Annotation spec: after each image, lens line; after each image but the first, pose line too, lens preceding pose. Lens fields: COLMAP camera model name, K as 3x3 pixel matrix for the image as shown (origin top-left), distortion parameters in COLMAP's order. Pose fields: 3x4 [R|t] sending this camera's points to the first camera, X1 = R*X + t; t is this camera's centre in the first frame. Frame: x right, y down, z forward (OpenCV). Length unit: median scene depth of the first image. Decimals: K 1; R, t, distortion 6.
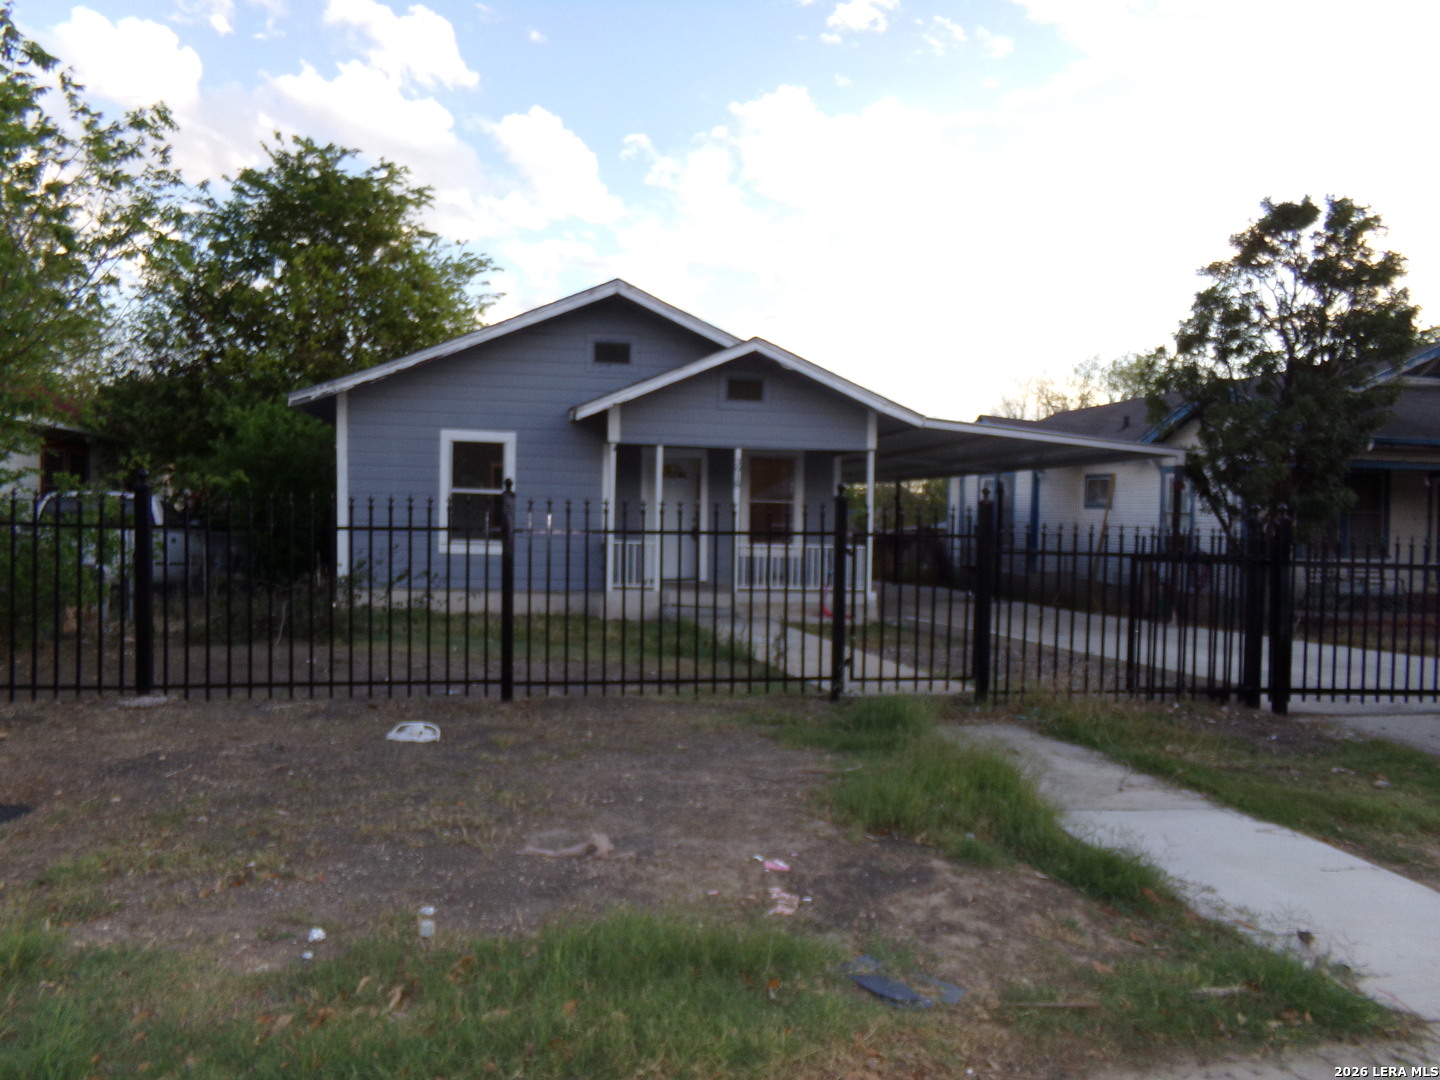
lens RADIAL K [[958.9, 0, 720.0], [0, 958.9, 540.0], [0, 0, 1]] dist [-0.088476, 0.118634]
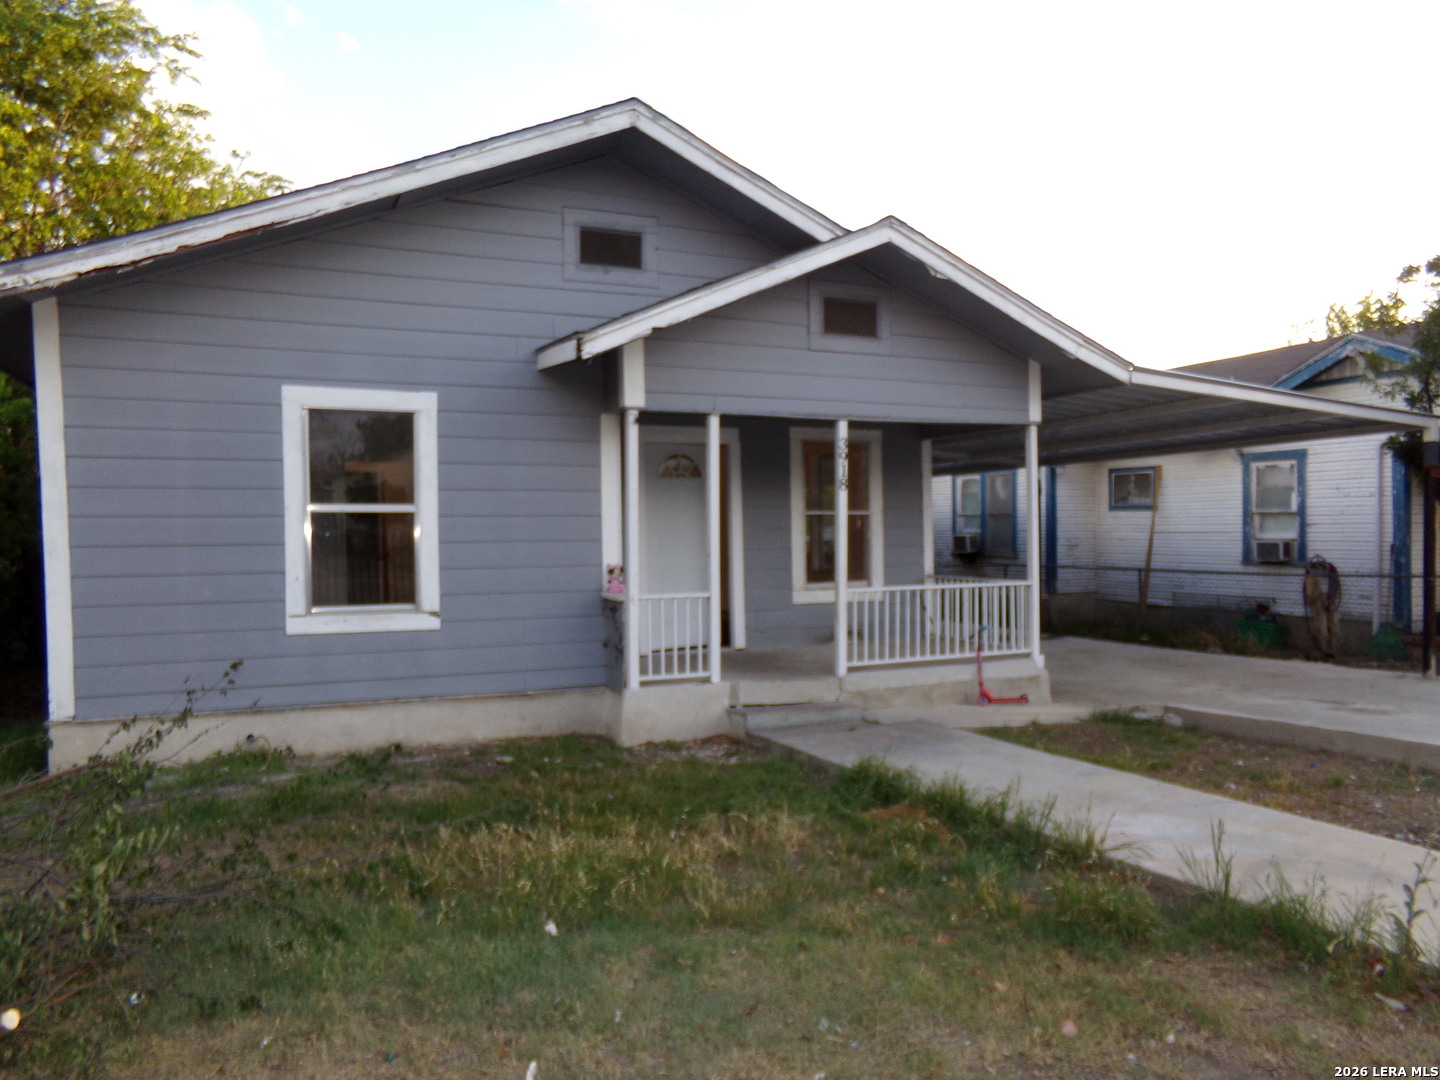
lens RADIAL K [[958.9, 0, 720.0], [0, 958.9, 540.0], [0, 0, 1]] dist [-0.088476, 0.118634]
pose [[0.973057, -0.038123, 0.227390, -0.185502], [0.041841, 0.999057, -0.011551, -0.021037], [-0.226736, 0.020754, 0.973735, 0.470802]]
